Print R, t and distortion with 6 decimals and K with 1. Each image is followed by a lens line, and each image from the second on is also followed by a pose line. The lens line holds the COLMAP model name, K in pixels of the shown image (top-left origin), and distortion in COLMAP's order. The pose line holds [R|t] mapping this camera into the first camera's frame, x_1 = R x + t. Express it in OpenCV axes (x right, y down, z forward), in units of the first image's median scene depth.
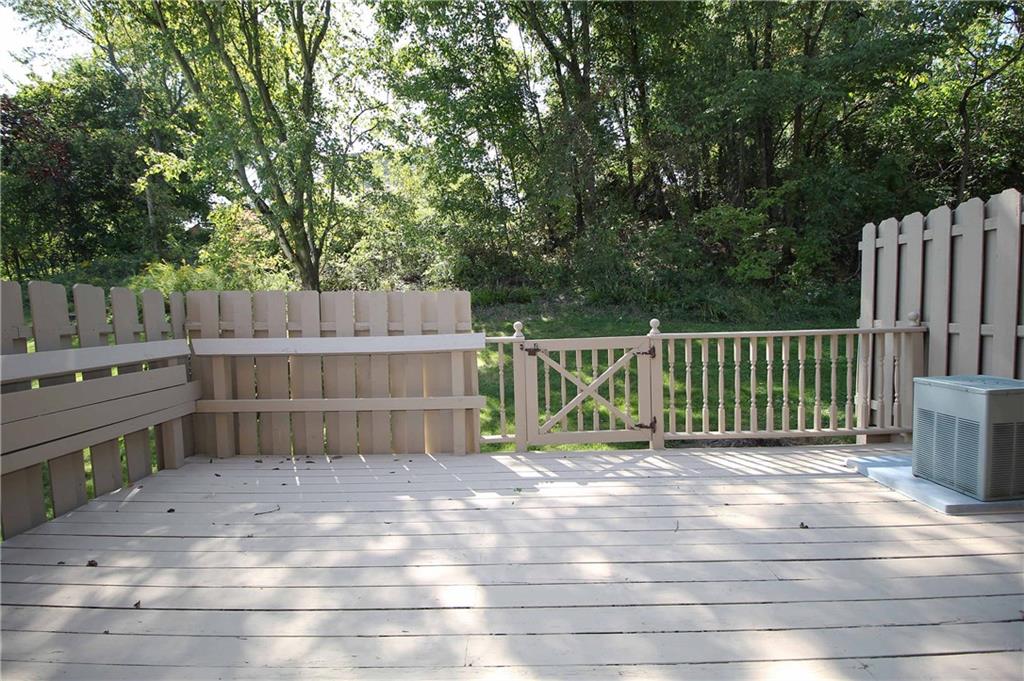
lens RADIAL K [[480.7, 0, 512.0], [0, 480.7, 340.5], [0, 0, 1]] dist [-0.003469, -0.000366]
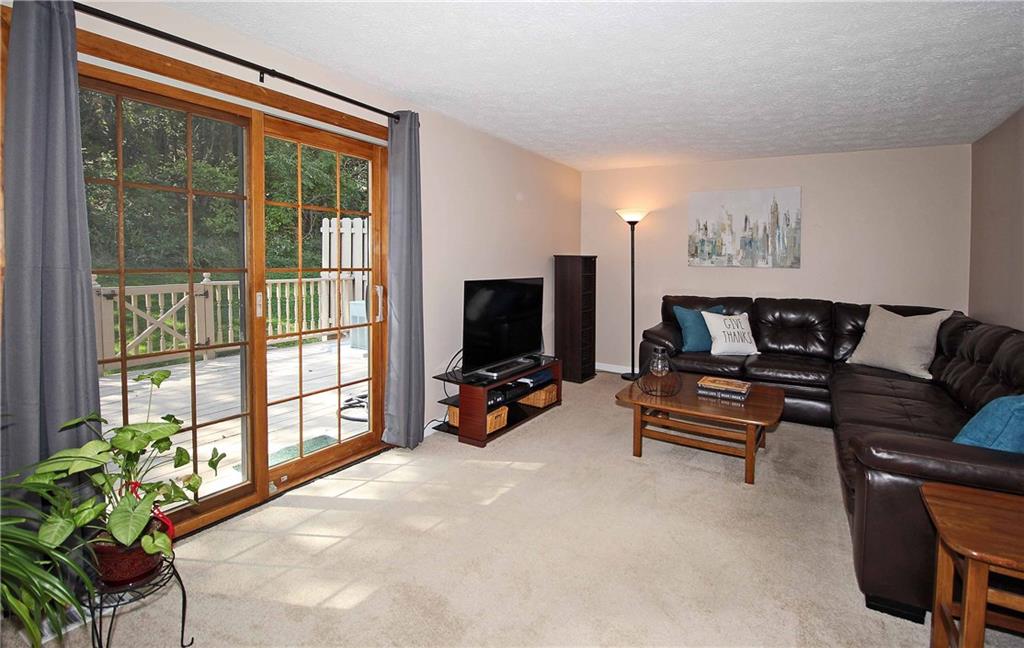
lens RADIAL K [[483.5, 0, 512.0], [0, 483.5, 324.0], [0, 0, 1]] dist [-0.000944, -0.000037]
pose [[0.519352, -0.079336, 0.850870, -0.419854], [0.011466, 0.996239, 0.085891, -0.001410], [-0.854483, -0.034852, 0.518308, -0.492630]]
